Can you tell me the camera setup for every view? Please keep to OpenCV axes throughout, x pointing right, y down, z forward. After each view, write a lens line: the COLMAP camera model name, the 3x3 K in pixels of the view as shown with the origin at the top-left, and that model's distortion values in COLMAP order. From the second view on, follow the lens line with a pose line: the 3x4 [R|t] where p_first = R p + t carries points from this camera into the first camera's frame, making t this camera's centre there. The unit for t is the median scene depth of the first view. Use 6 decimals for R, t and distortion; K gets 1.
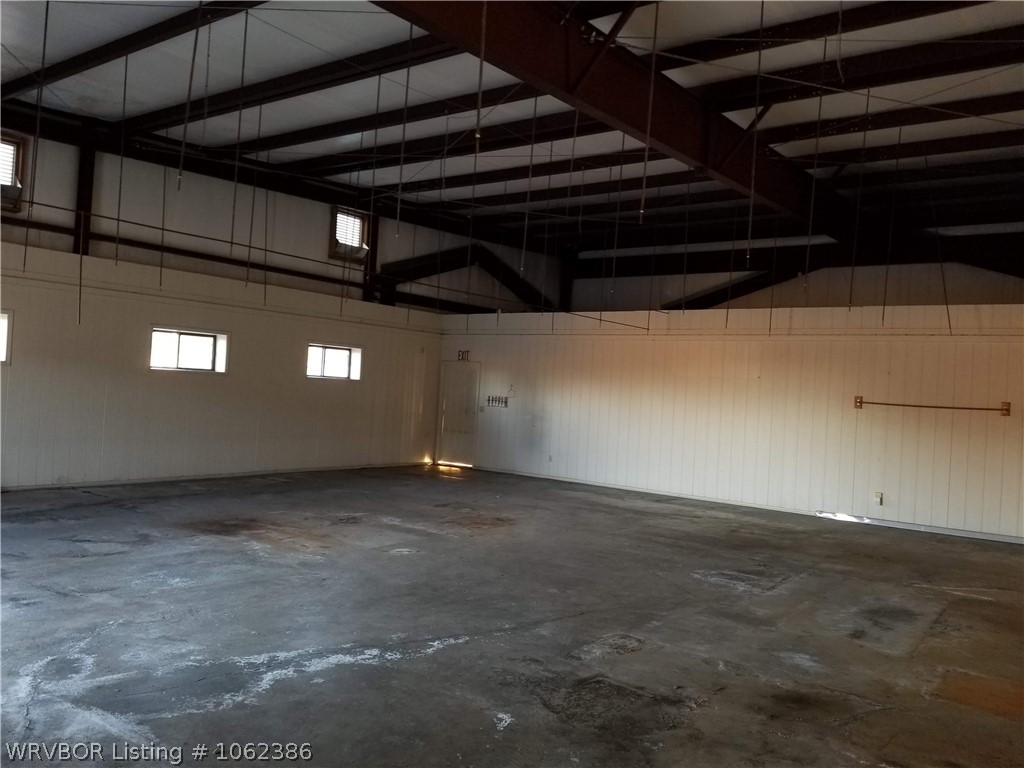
lens RADIAL K [[802.5, 0, 514.5], [0, 802.5, 384.9], [0, 0, 1]] dist [0.074574, -0.121442]
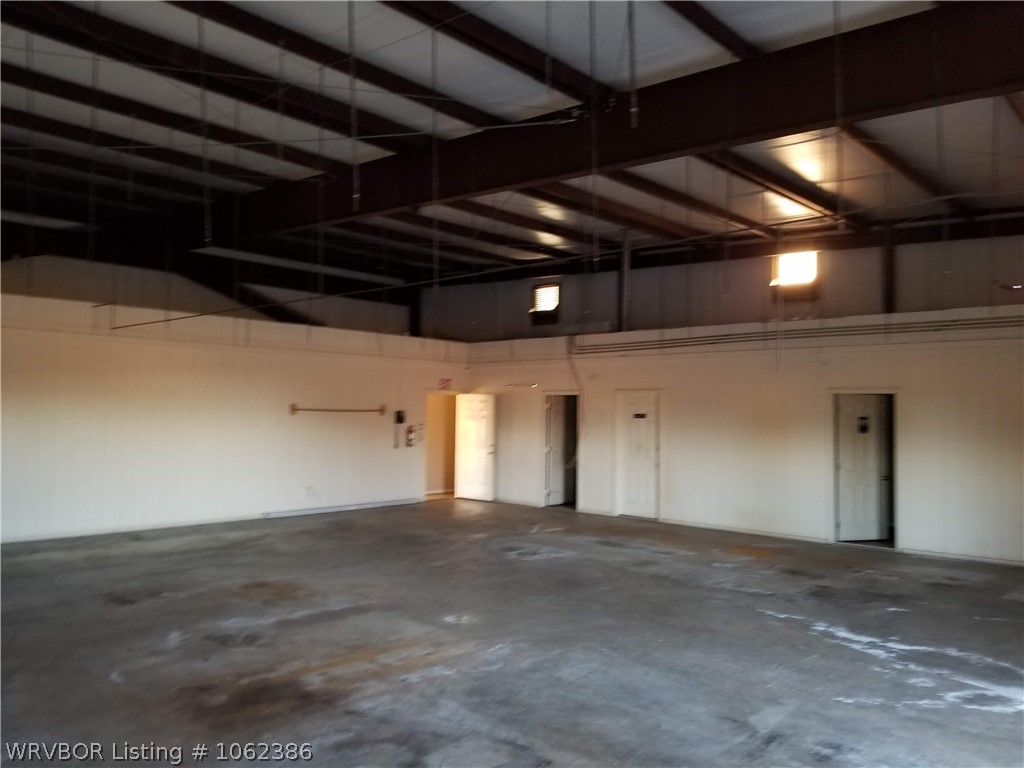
lens RADIAL K [[802.5, 0, 515.4], [0, 802.5, 376.5], [0, 0, 1]] dist [0.074574, -0.121442]
pose [[0.099729, -0.007257, 0.994988, -0.890136], [-0.010888, 0.999906, 0.008384, -0.050283], [-0.994955, -0.011669, 0.099640, 0.790070]]
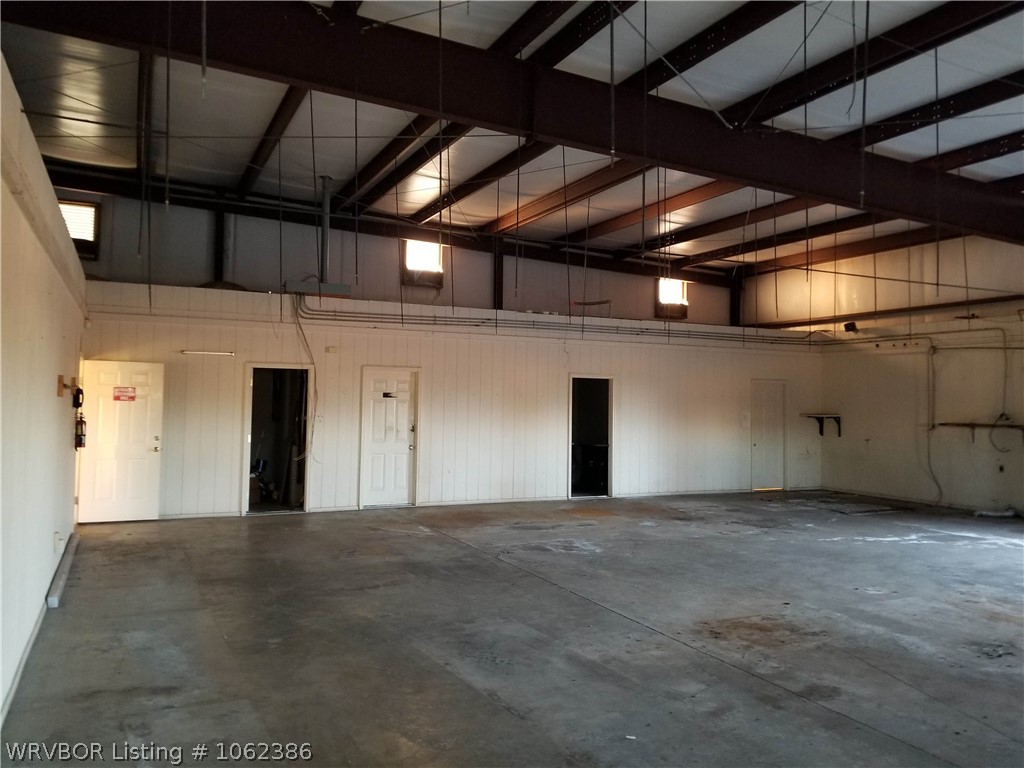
lens RADIAL K [[802.5, 0, 514.0], [0, 802.5, 365.7], [0, 0, 1]] dist [0.074574, -0.121442]
pose [[-0.890143, -0.049348, 0.453001, -0.155181], [-0.065904, 0.997609, -0.020827, -0.000608], [-0.450889, -0.048394, -0.891267, 1.867618]]
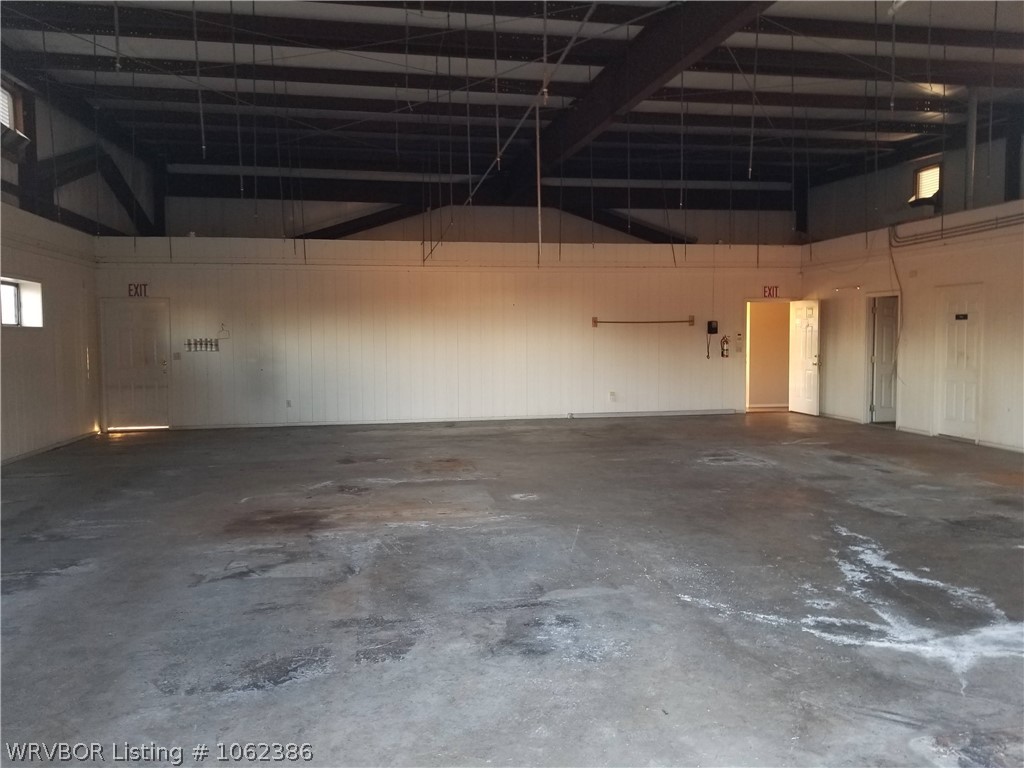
lens RADIAL K [[802.5, 0, 524.4], [0, 802.5, 397.2], [0, 0, 1]] dist [0.074574, -0.121442]
pose [[0.674239, -0.115926, 0.729358, -0.746561], [0.042579, 0.992062, 0.118320, -0.019617], [-0.737285, -0.048720, 0.673823, 0.340064]]
